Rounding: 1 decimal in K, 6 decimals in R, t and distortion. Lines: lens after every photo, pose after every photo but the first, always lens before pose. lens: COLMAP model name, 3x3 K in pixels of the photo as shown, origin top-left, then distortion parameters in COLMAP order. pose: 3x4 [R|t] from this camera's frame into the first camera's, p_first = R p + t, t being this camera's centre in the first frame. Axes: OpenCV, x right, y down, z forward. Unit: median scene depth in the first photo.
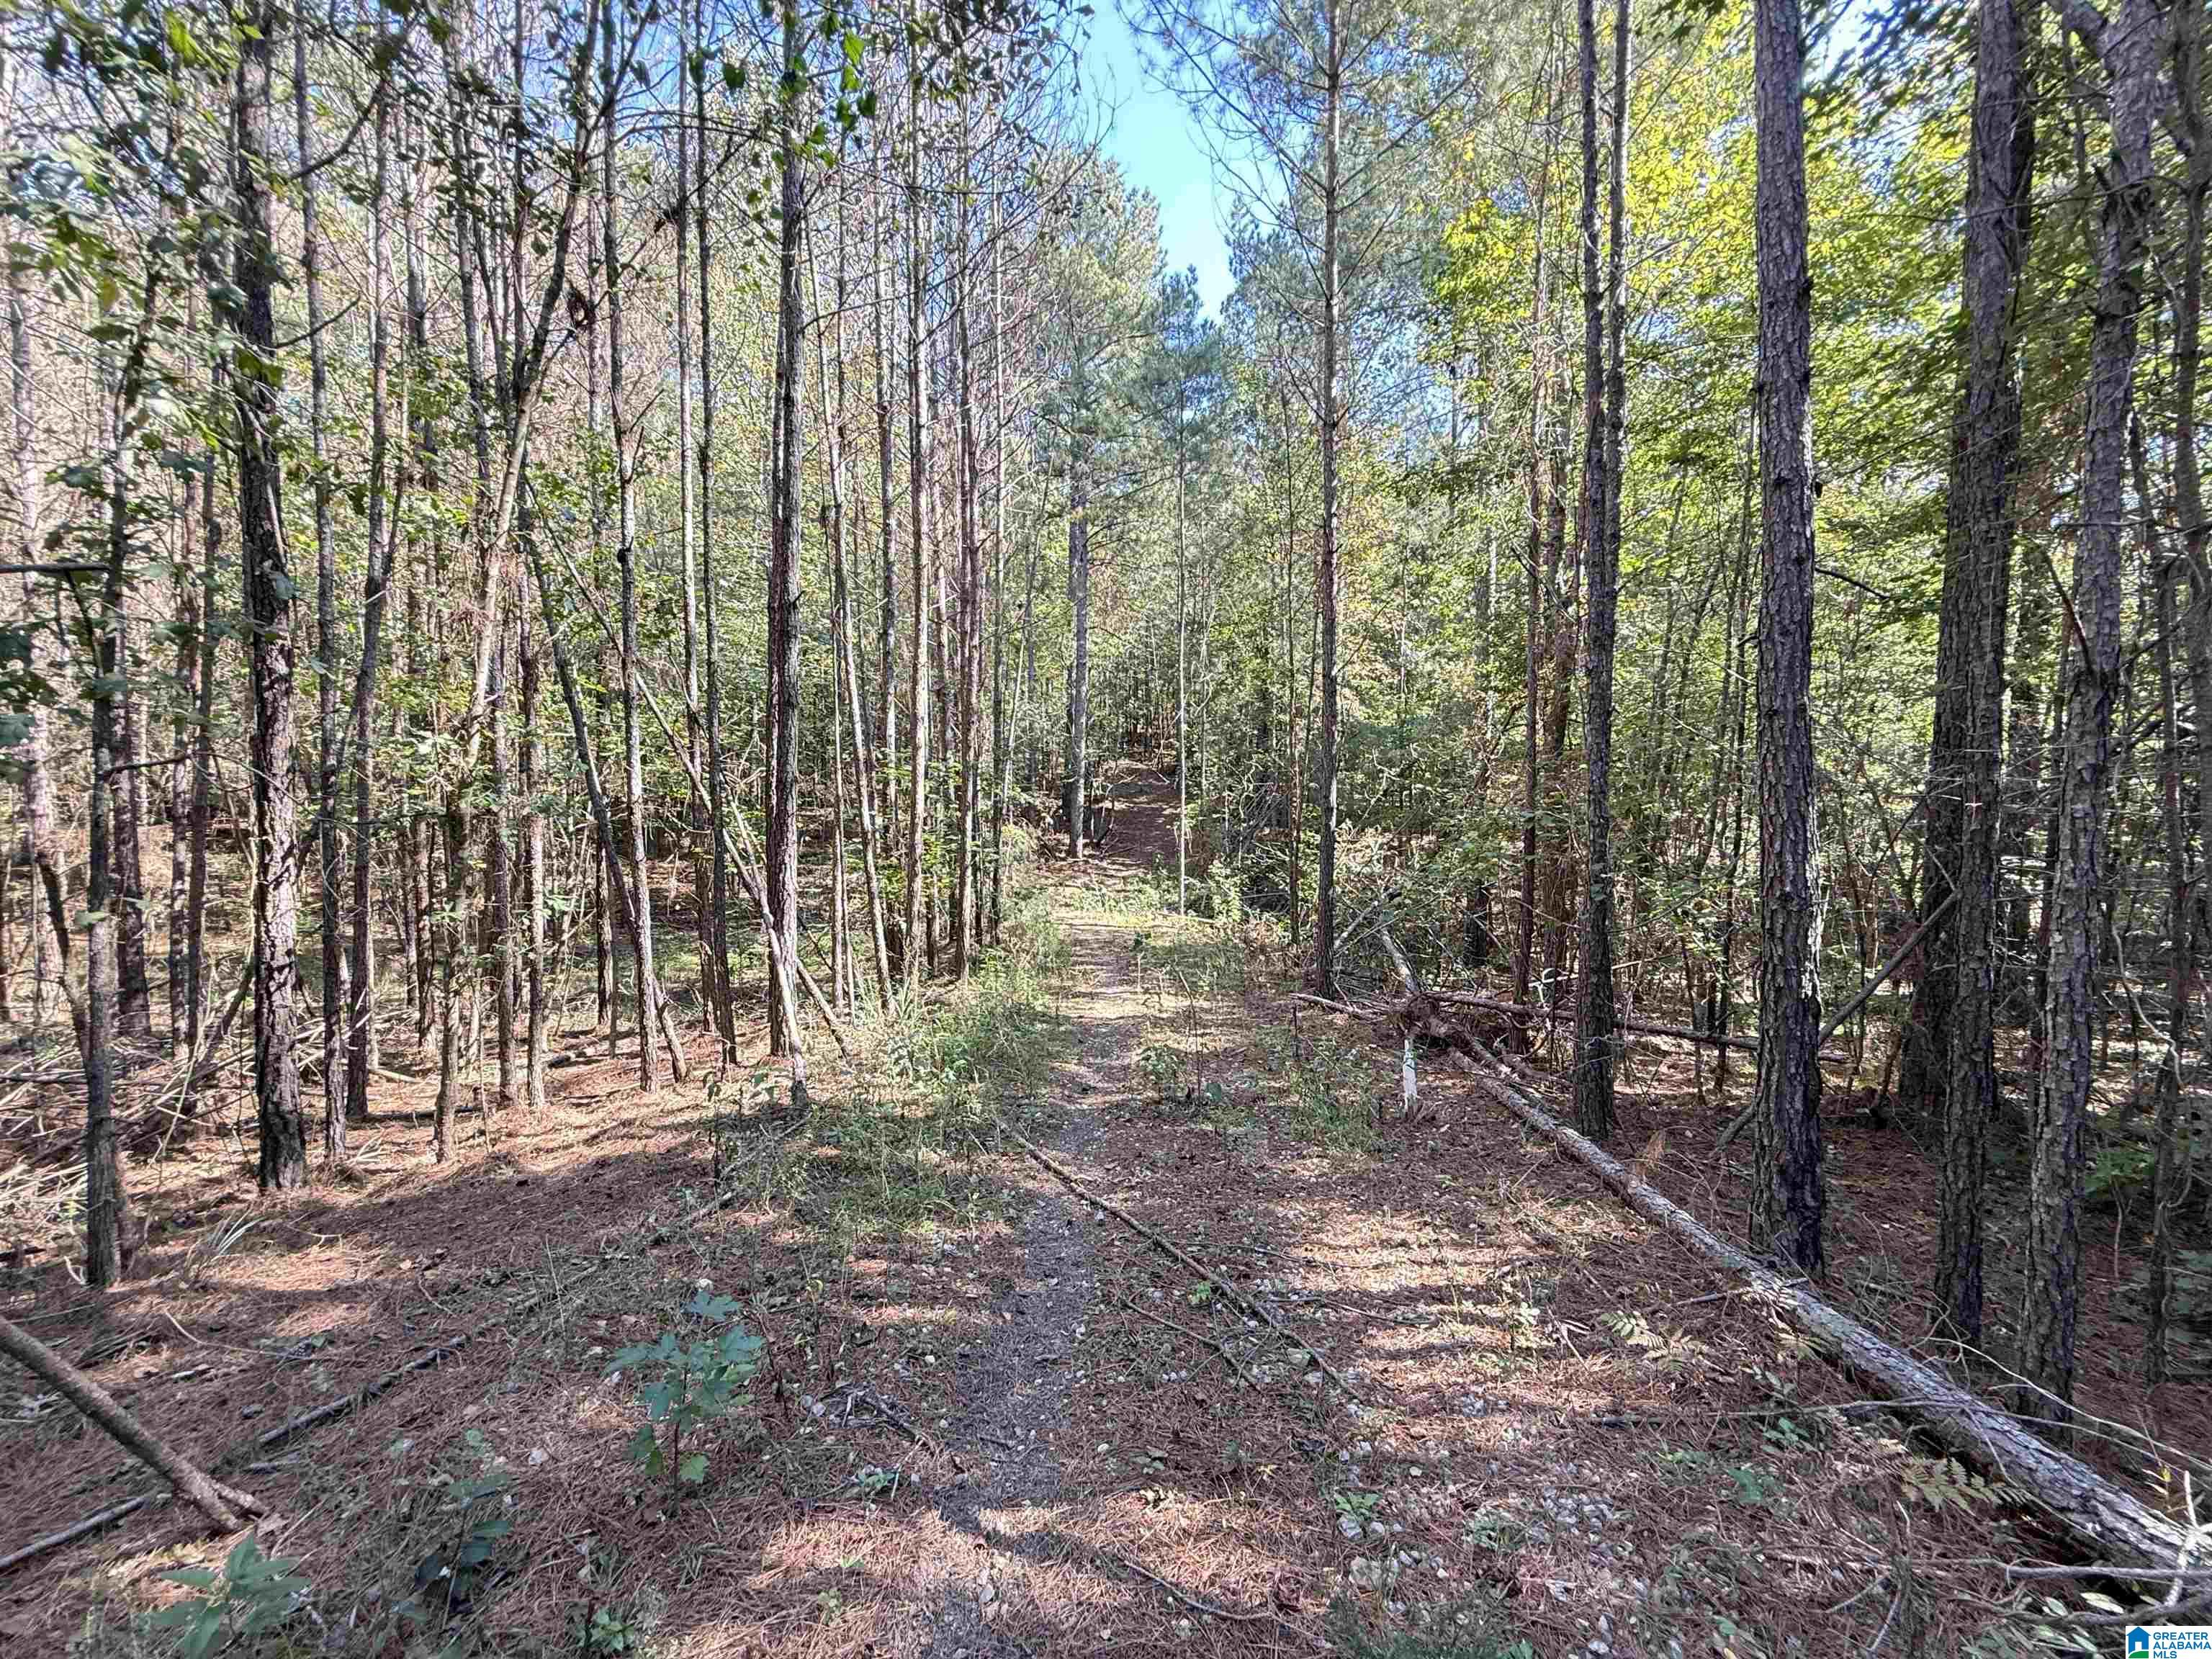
lens RADIAL K [[889.1, 0, 1105.1], [0, 889.1, 837.6], [0, 0, 1]] dist [0.000212, 0.000013]
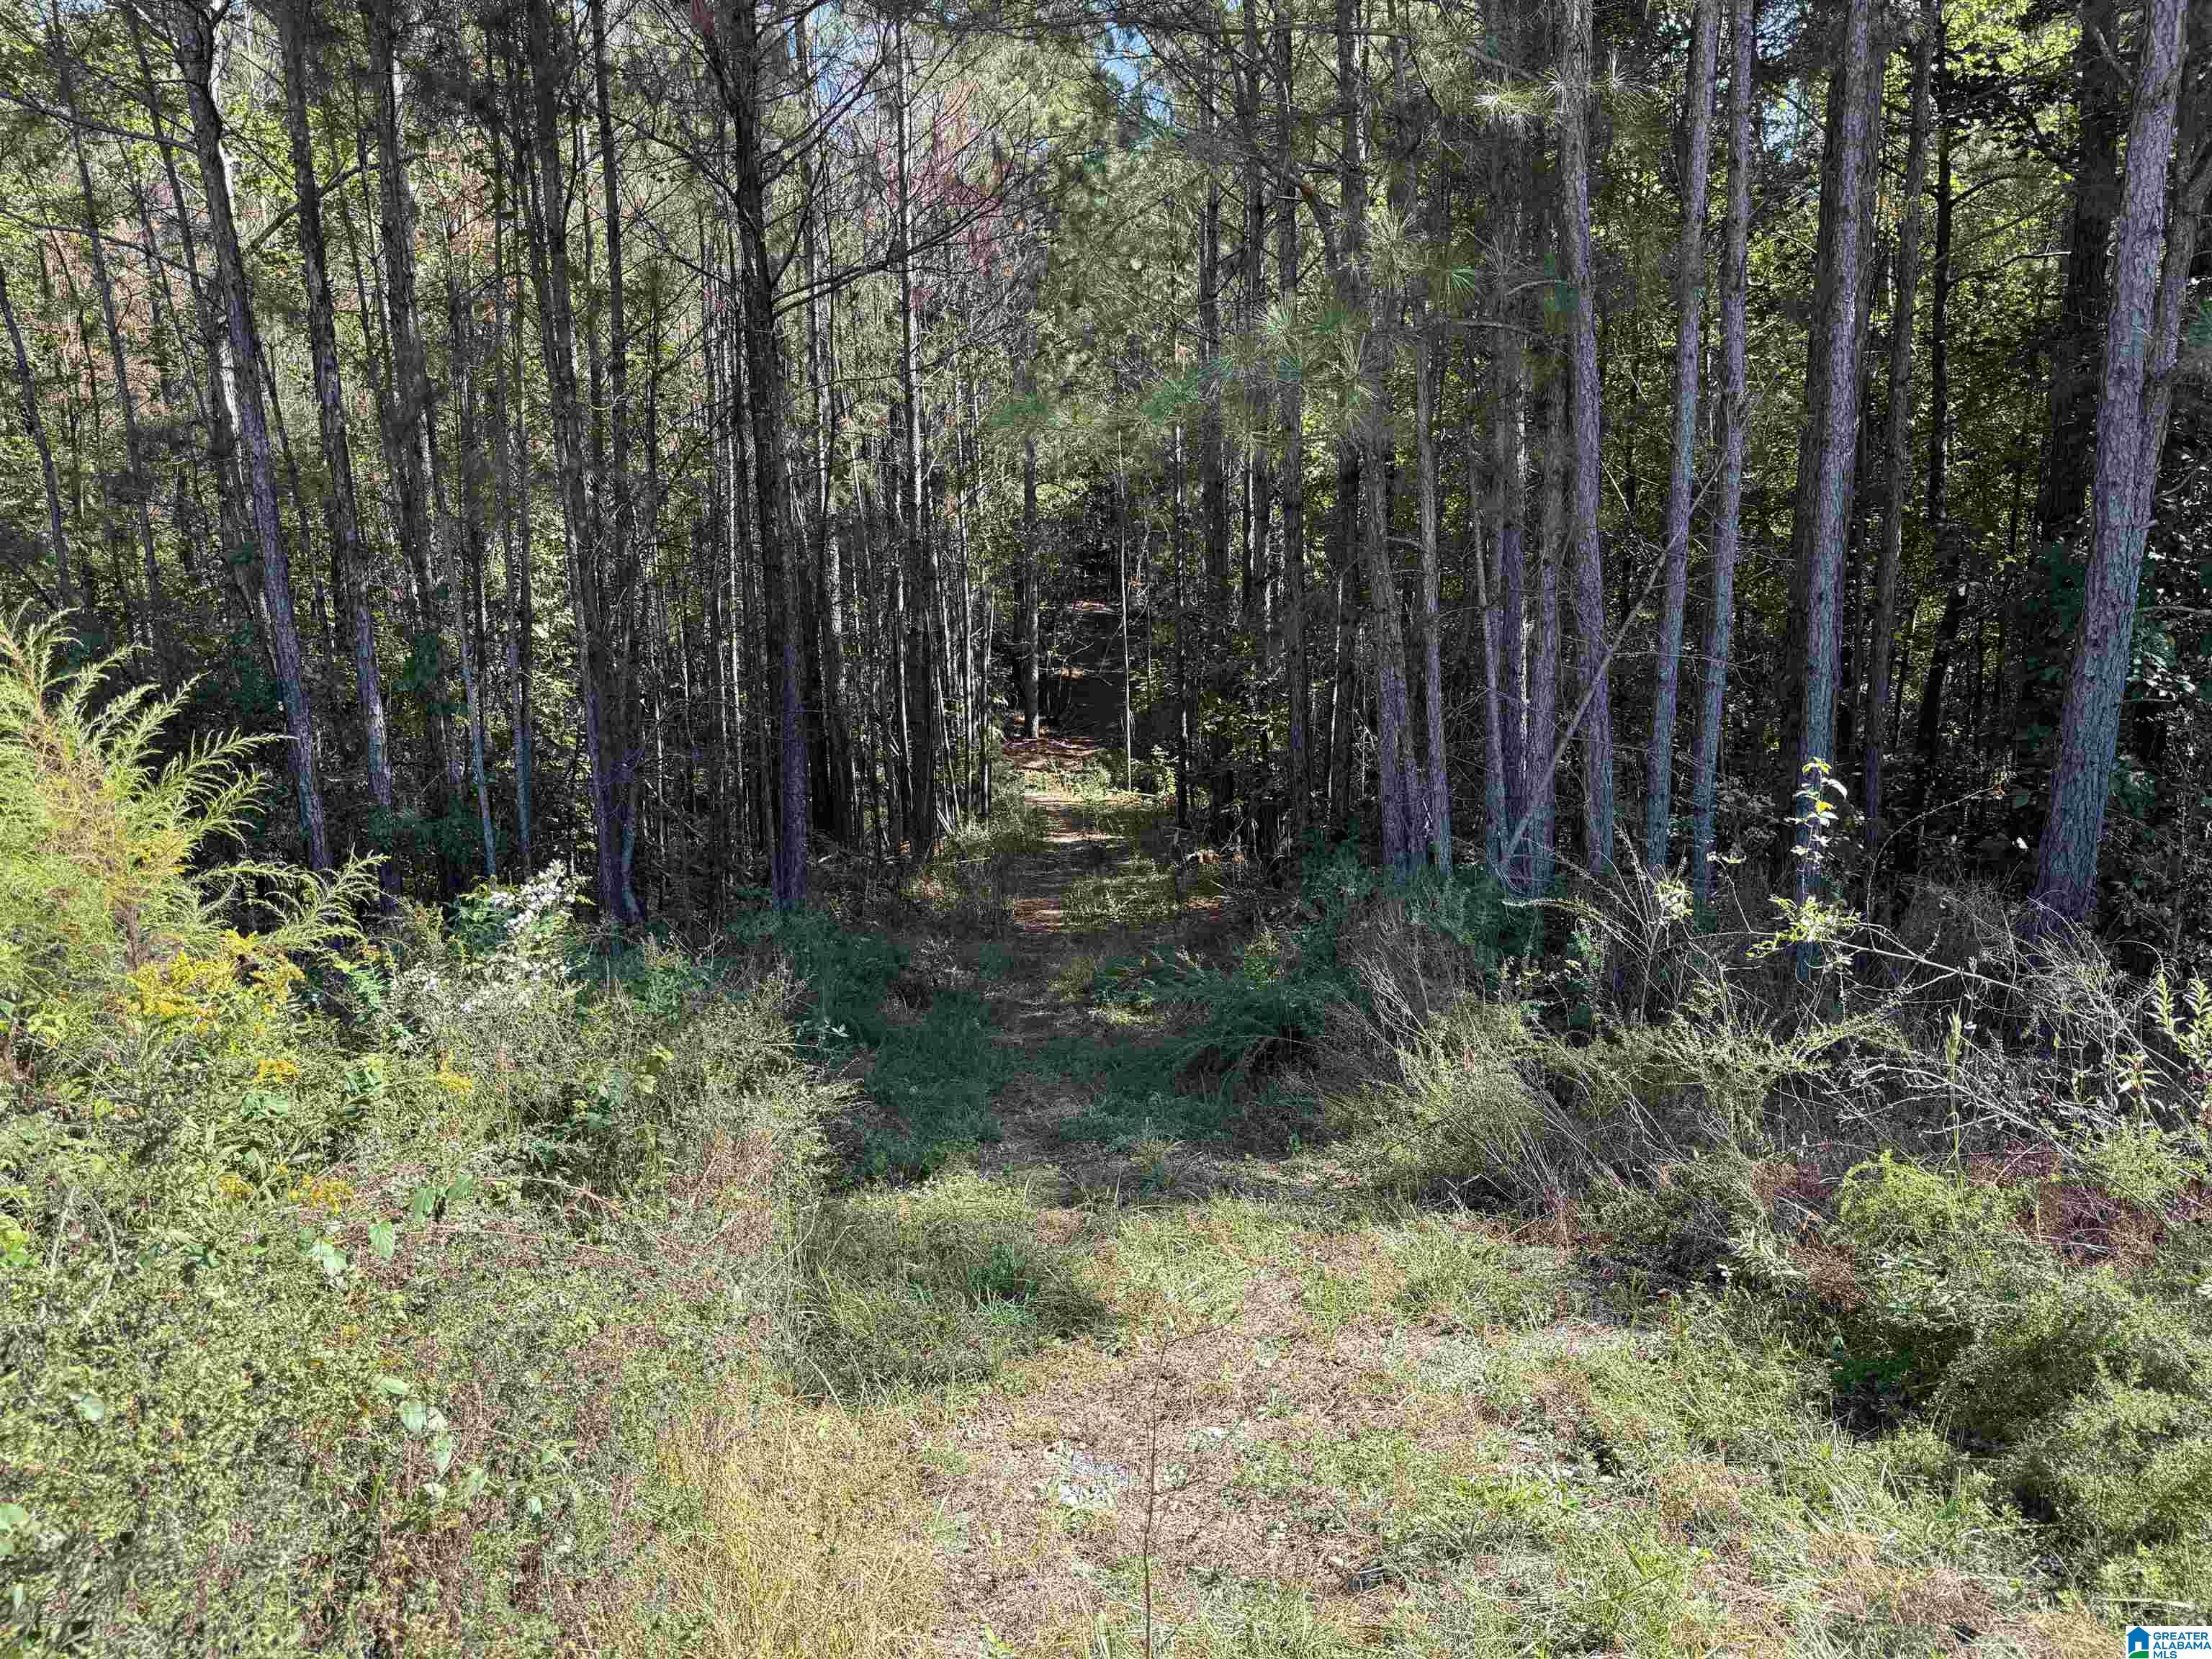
lens RADIAL K [[1535.1, 0, 1094.3], [0, 1535.1, 839.3], [0, 0, 1]] dist [0.012784, -0.022909]
pose [[0.999511, -0.023900, 0.020151, -0.003697], [0.021700, 0.994435, 0.103089, -0.060743], [-0.022503, -0.102601, 0.994468, -1.041381]]
